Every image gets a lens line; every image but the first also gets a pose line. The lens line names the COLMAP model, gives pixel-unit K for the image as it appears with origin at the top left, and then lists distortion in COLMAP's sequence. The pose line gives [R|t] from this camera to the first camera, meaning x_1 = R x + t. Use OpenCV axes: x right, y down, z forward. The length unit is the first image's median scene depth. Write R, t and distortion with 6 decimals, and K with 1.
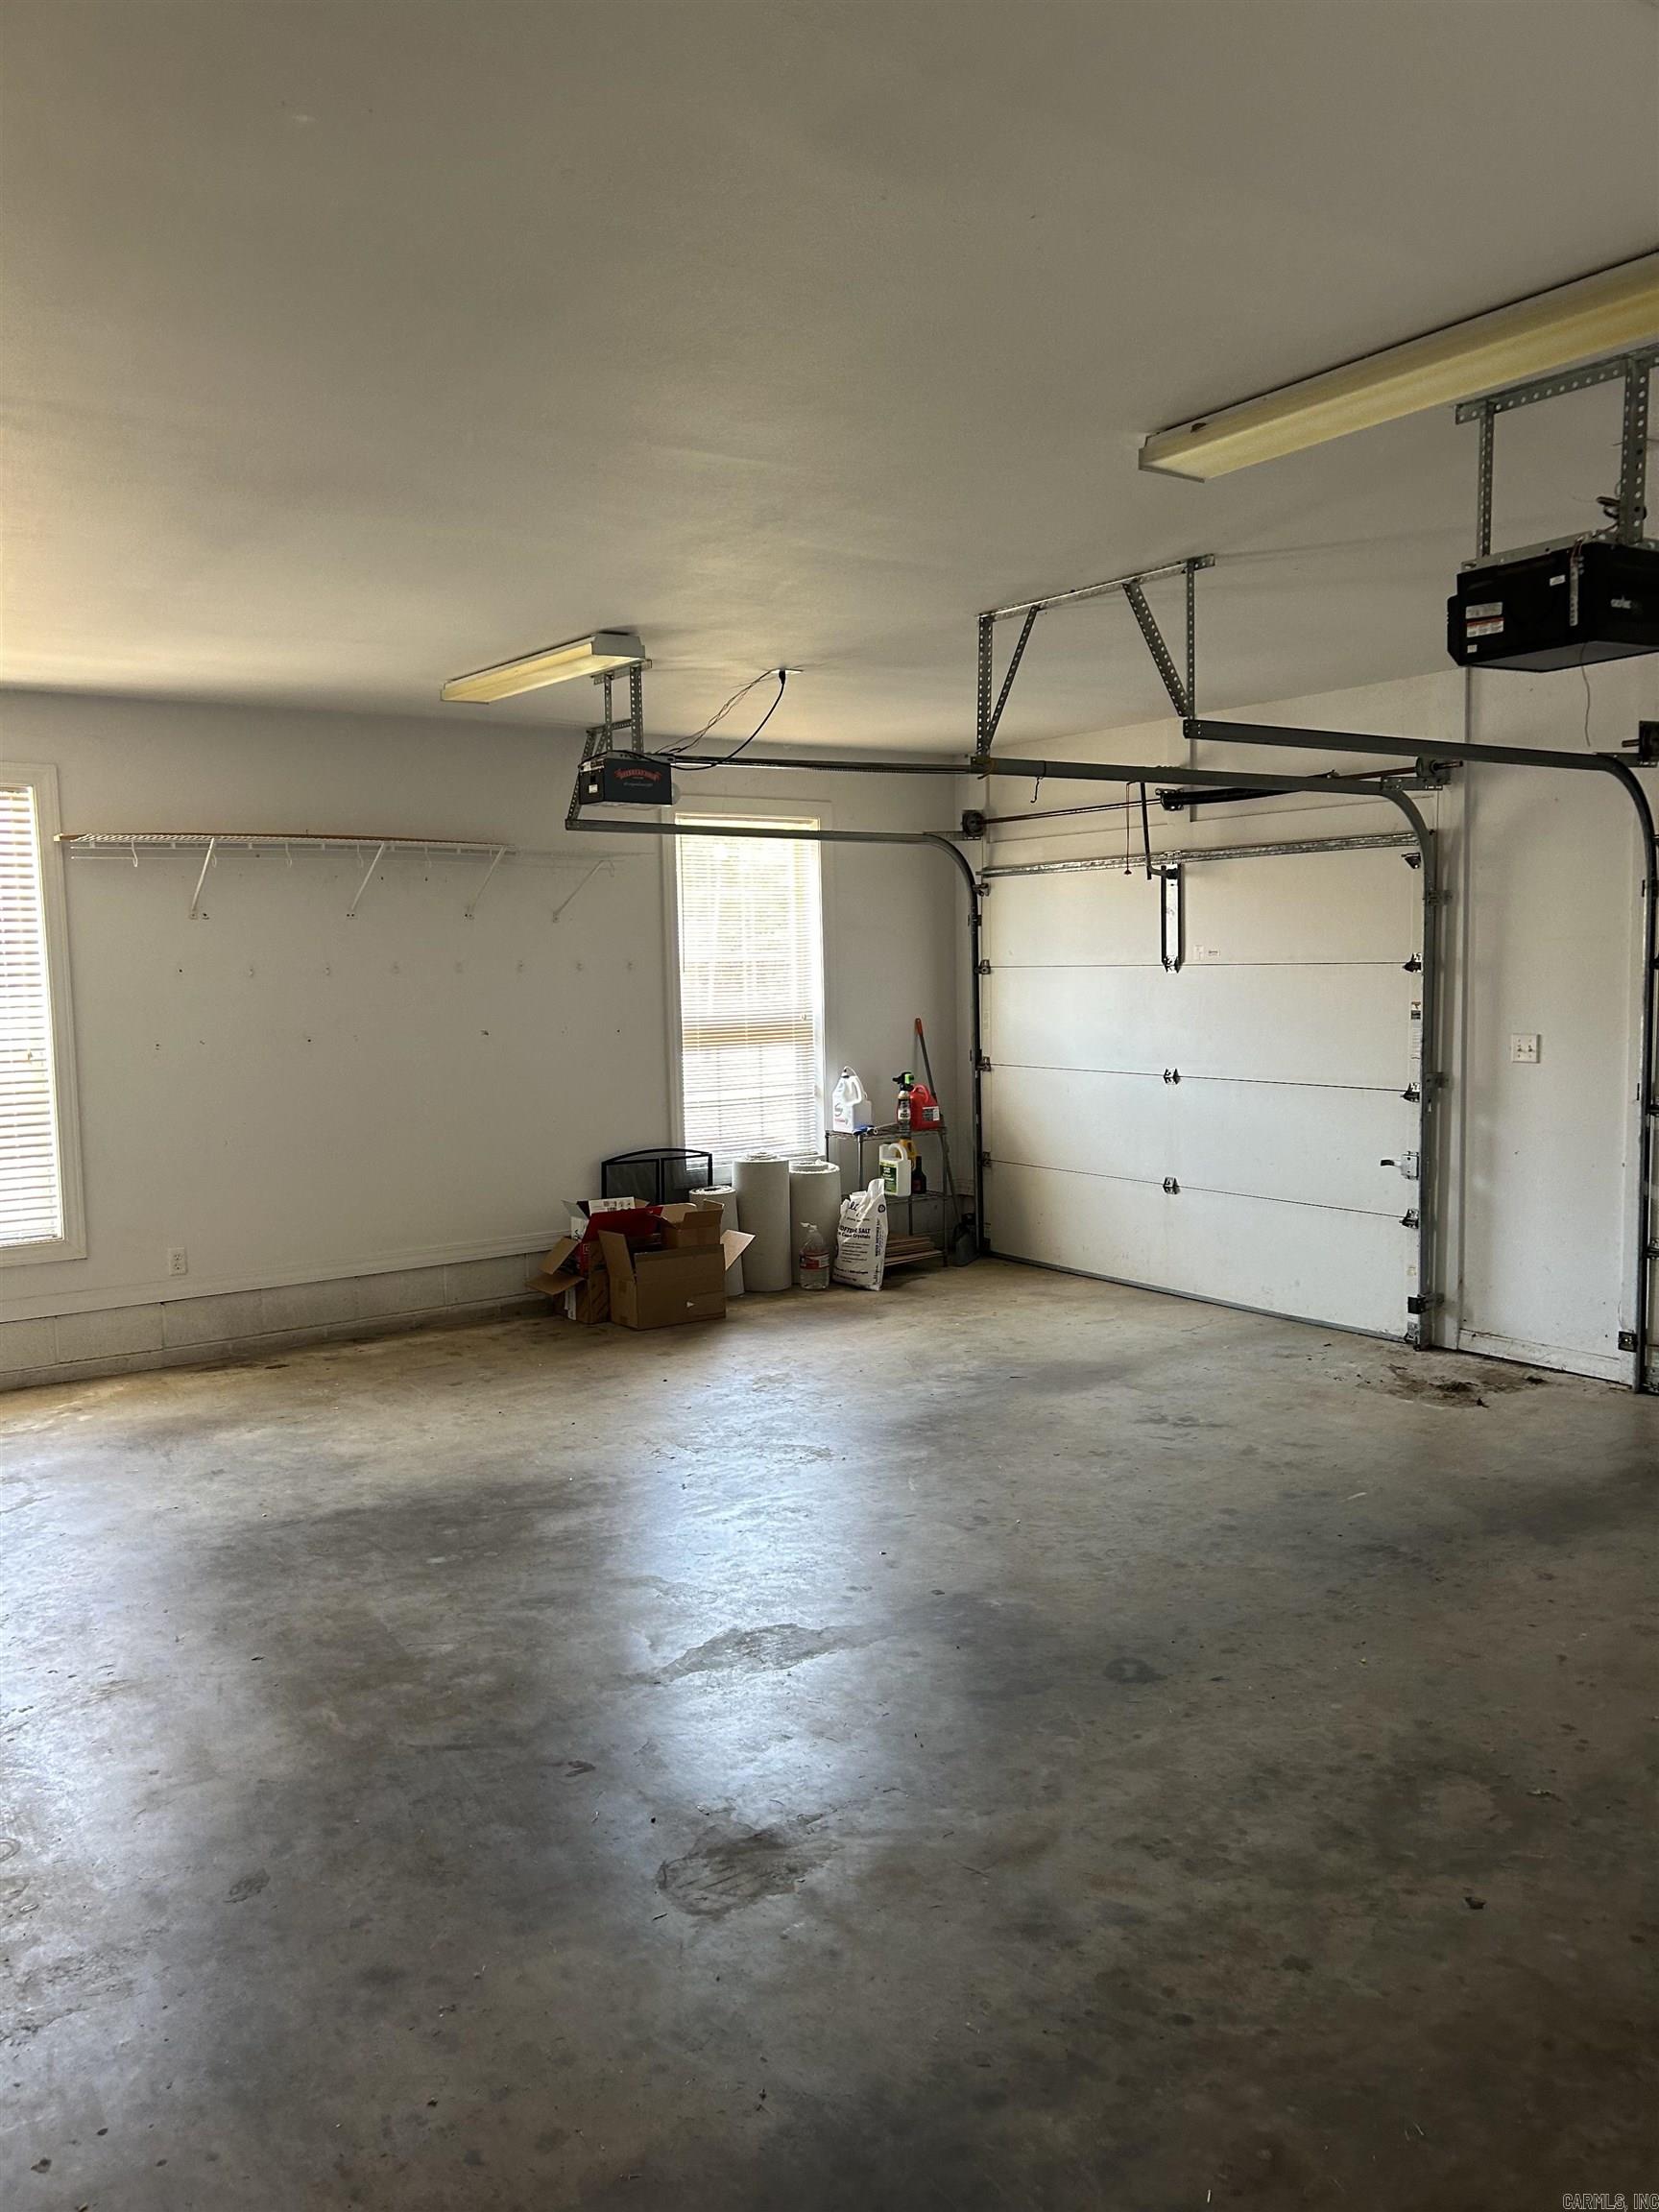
lens RADIAL K [[1677.4, 0, 827.0], [0, 1677.4, 1105.3], [0, 0, 1]] dist [0.032148, -0.031138]
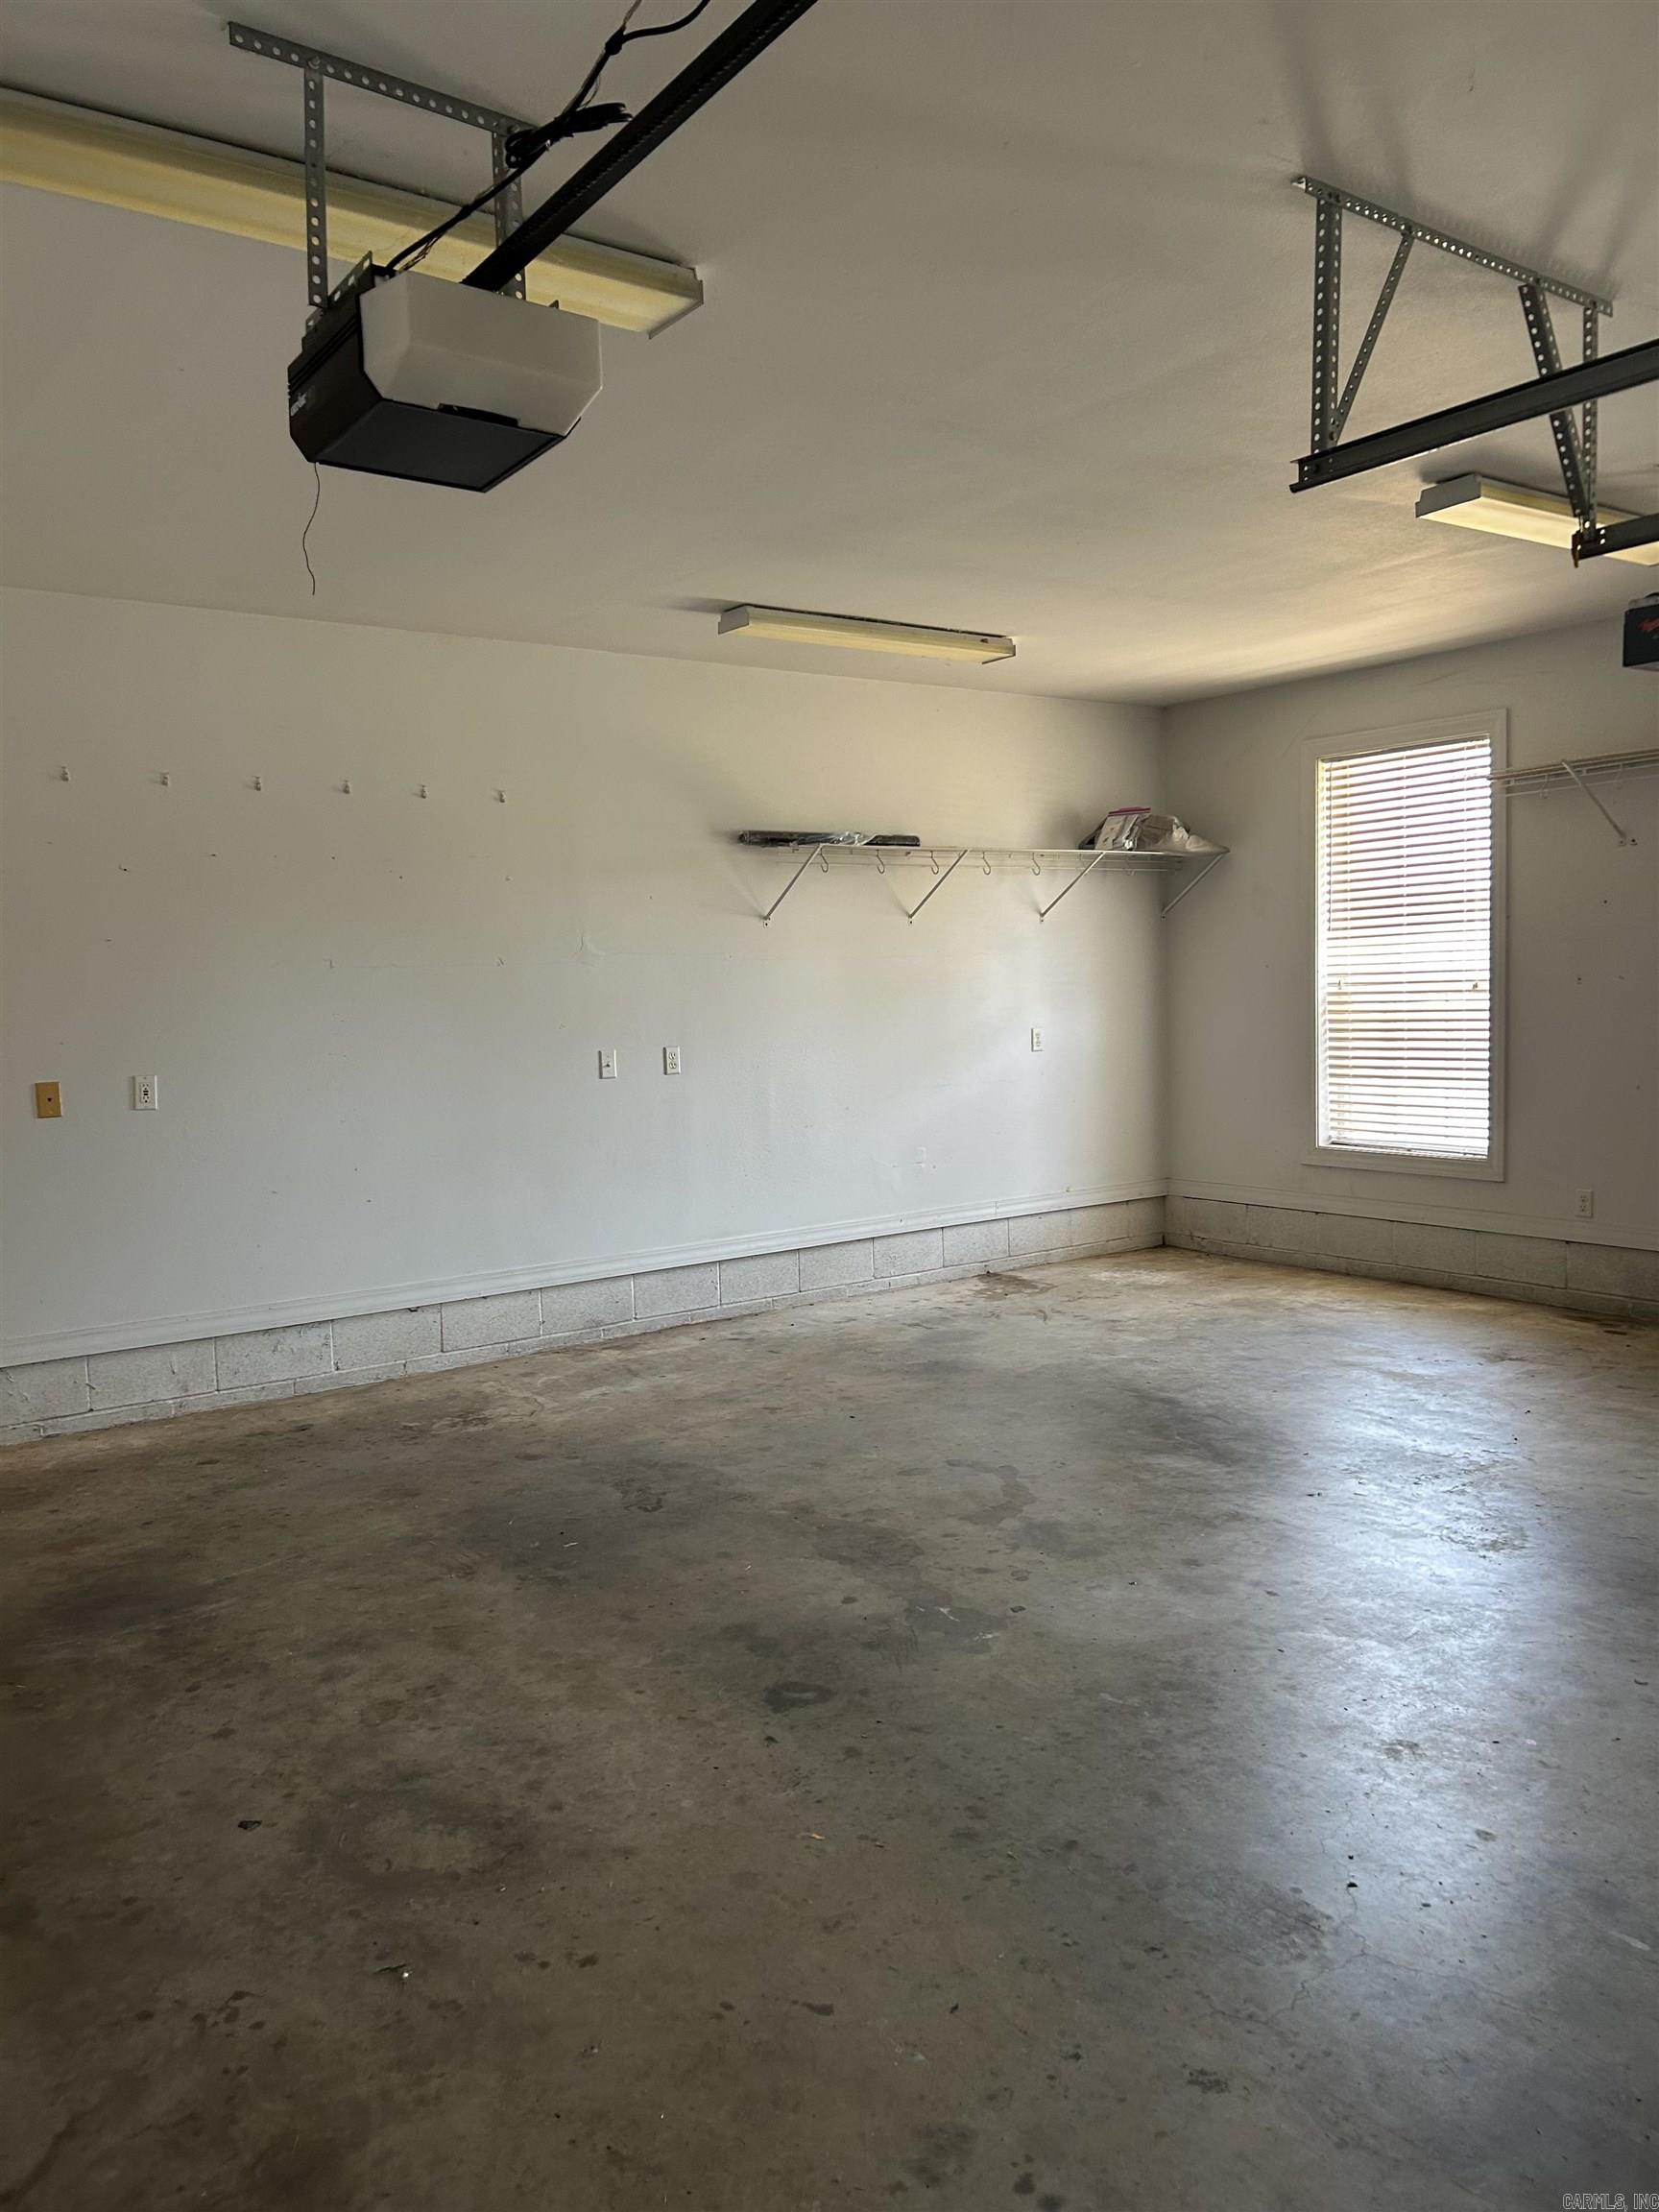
lens RADIAL K [[1677.4, 0, 830.1], [0, 1677.4, 1106.1], [0, 0, 1]] dist [0.032148, -0.031138]
pose [[0.007548, 0.093744, -0.995568, 1.084528], [-0.066225, 0.993457, 0.093043, -0.047154], [0.997776, 0.065229, 0.013706, 1.061098]]
